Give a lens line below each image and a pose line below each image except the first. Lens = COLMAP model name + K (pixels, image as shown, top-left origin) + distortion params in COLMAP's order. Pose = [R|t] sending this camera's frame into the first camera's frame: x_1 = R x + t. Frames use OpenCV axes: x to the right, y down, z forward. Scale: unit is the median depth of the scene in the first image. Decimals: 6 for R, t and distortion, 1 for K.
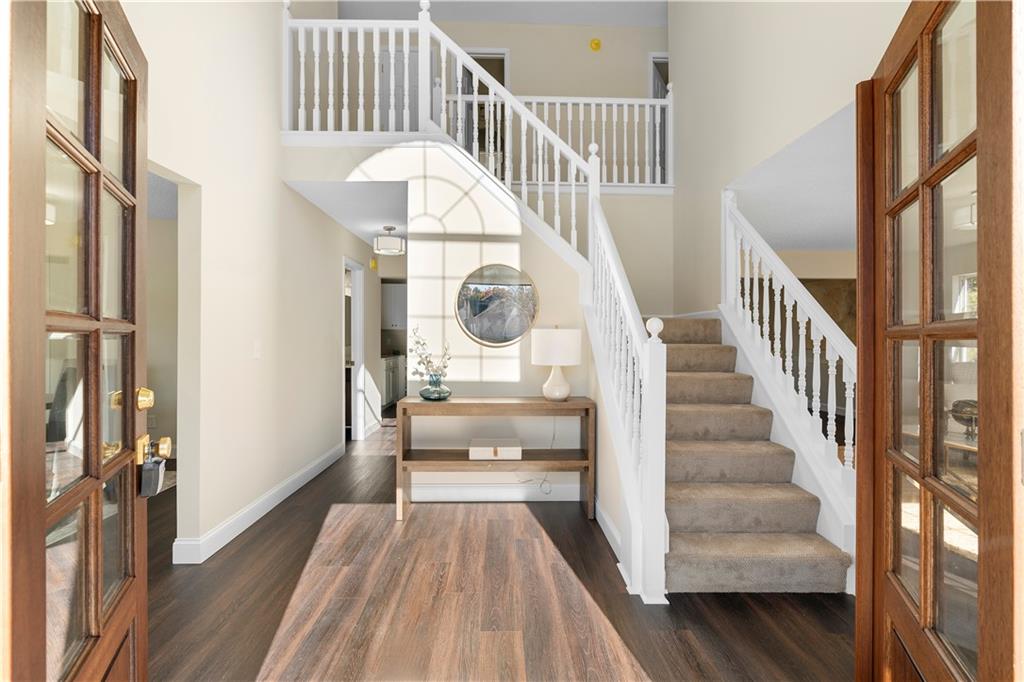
lens RADIAL K [[460.5, 0, 521.4], [0, 460.5, 337.2], [0, 0, 1]] dist [0.009133, 0.000820]
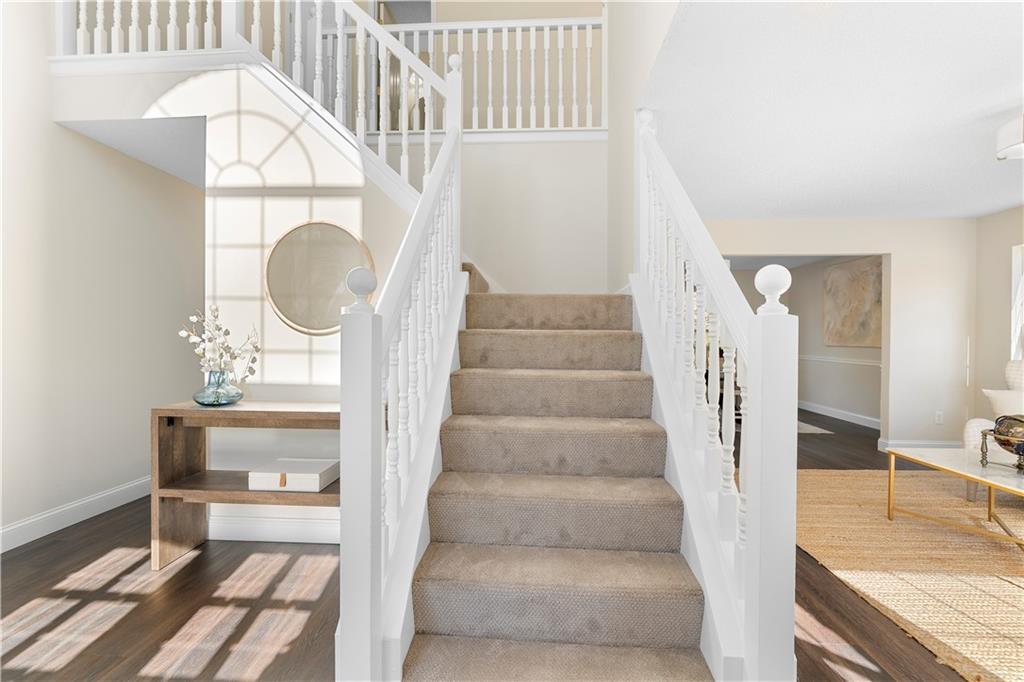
lens RADIAL K [[460.5, 0, 502.4], [0, 460.5, 343.0], [0, 0, 1]] dist [0.009133, 0.000820]
pose [[0.994912, 0.000679, -0.100742, 0.309006], [0.000854, 0.999885, 0.015170, 0.022858], [0.100741, -0.015179, 0.994797, 0.281968]]
